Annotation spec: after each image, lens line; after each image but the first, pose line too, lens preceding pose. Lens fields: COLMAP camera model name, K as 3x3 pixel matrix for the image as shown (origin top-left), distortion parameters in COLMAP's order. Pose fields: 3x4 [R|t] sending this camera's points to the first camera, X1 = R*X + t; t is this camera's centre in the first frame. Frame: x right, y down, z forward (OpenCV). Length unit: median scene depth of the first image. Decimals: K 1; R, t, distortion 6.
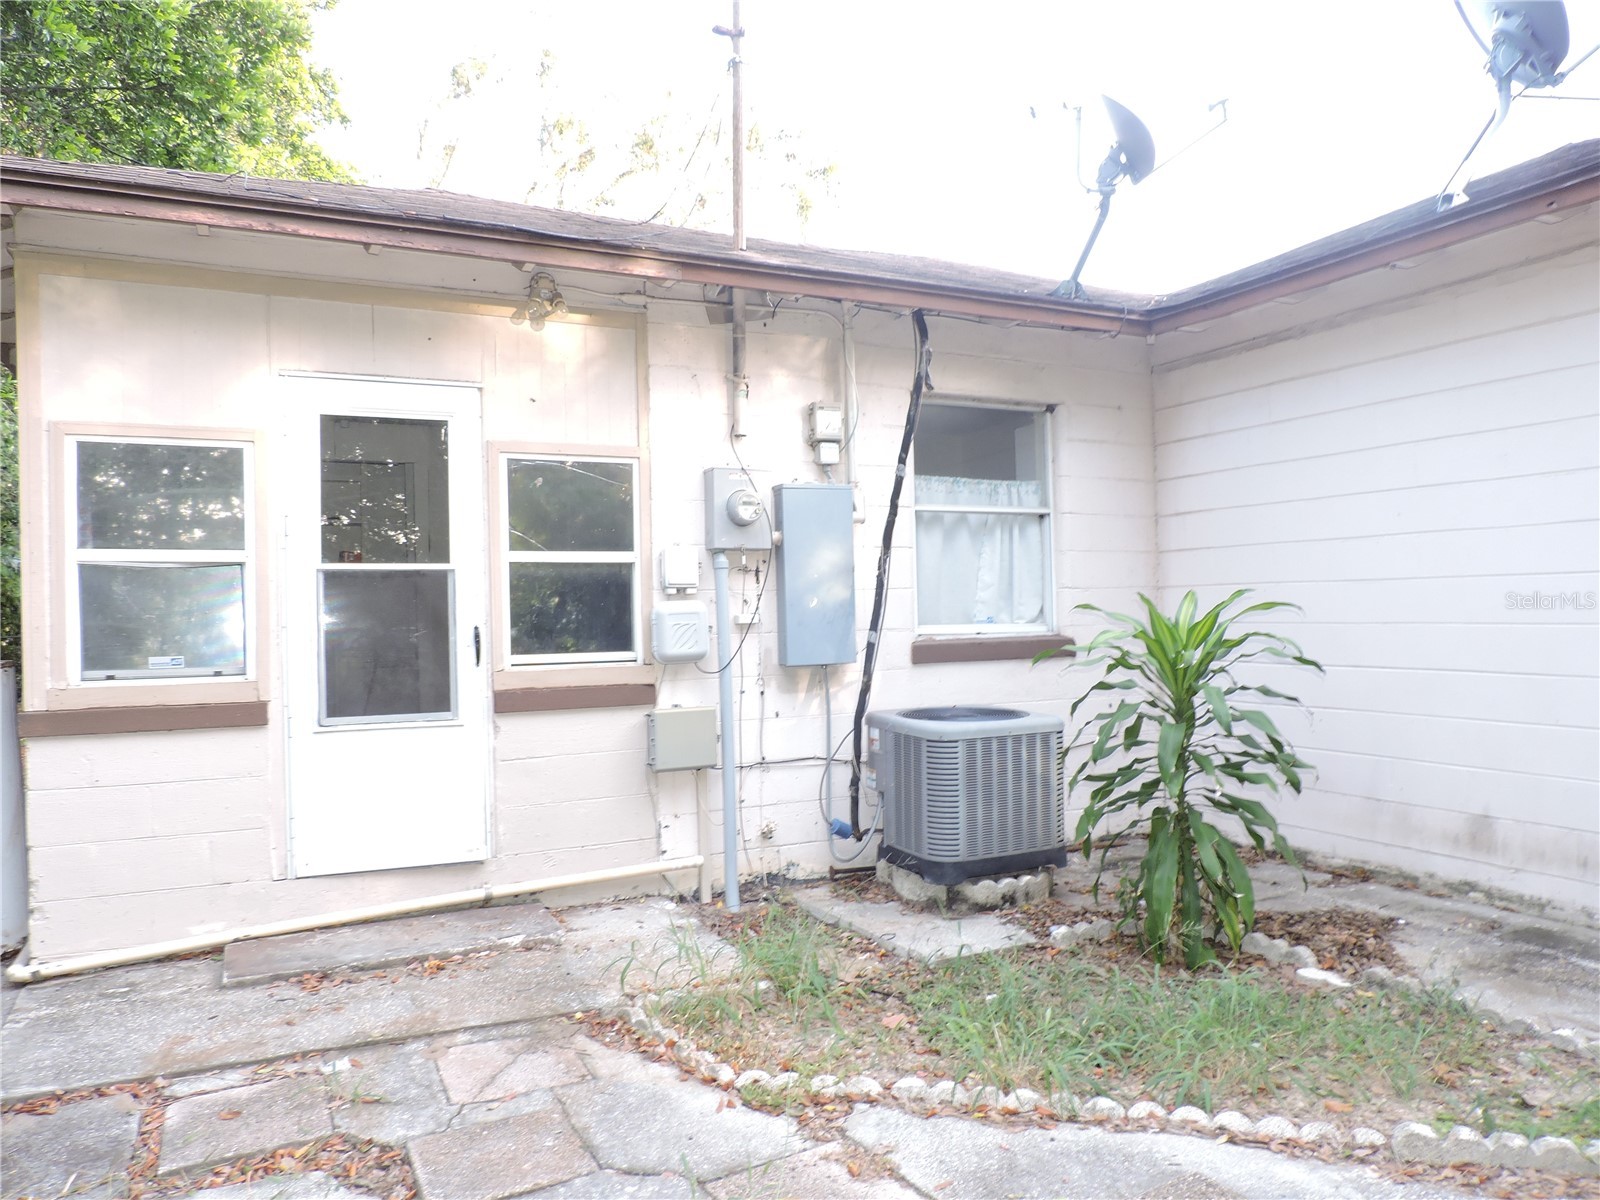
lens RADIAL K [[1130.0, 0, 804.0], [0, 1130.0, 596.8], [0, 0, 1]] dist [-0.022748, -0.006161]
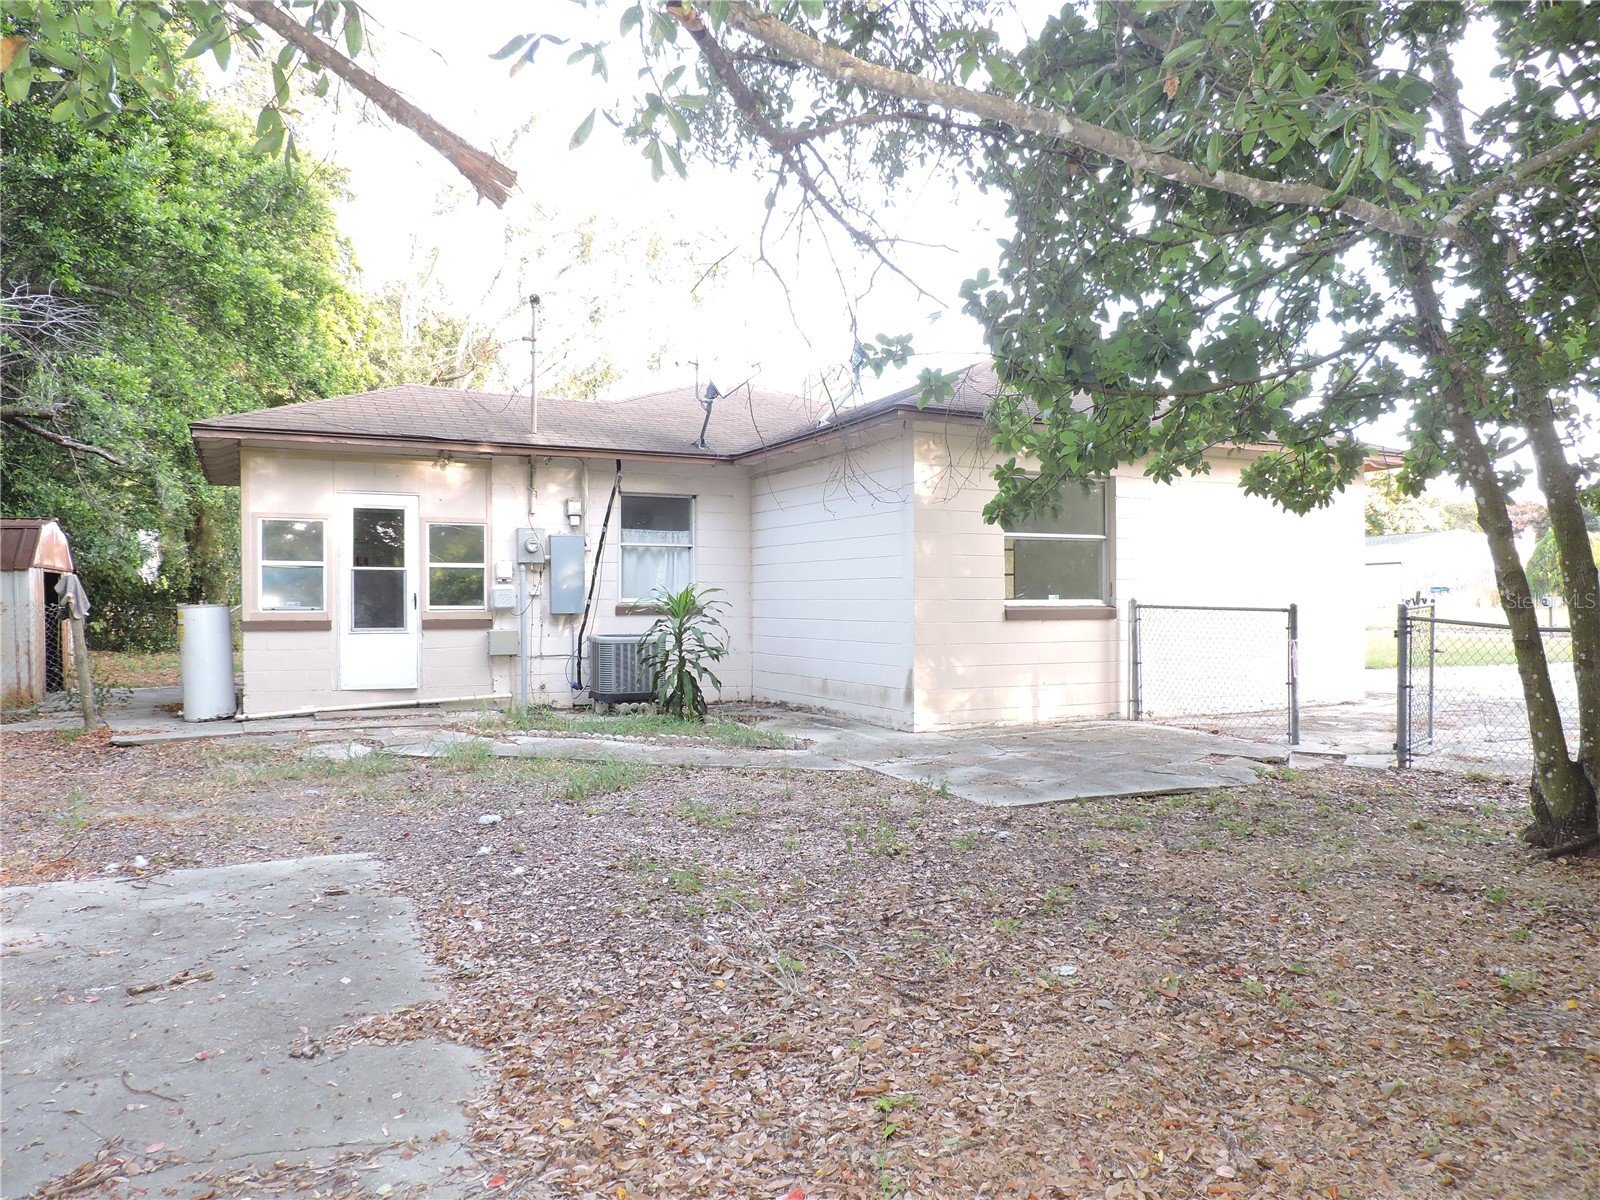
lens RADIAL K [[1130.0, 0, 796.5], [0, 1130.0, 605.6], [0, 0, 1]] dist [-0.022748, -0.006161]
pose [[0.999796, 0.019273, -0.006099, 0.509313], [-0.019174, 0.999690, 0.015862, -0.001971], [0.006403, -0.015742, 0.999856, -1.328566]]
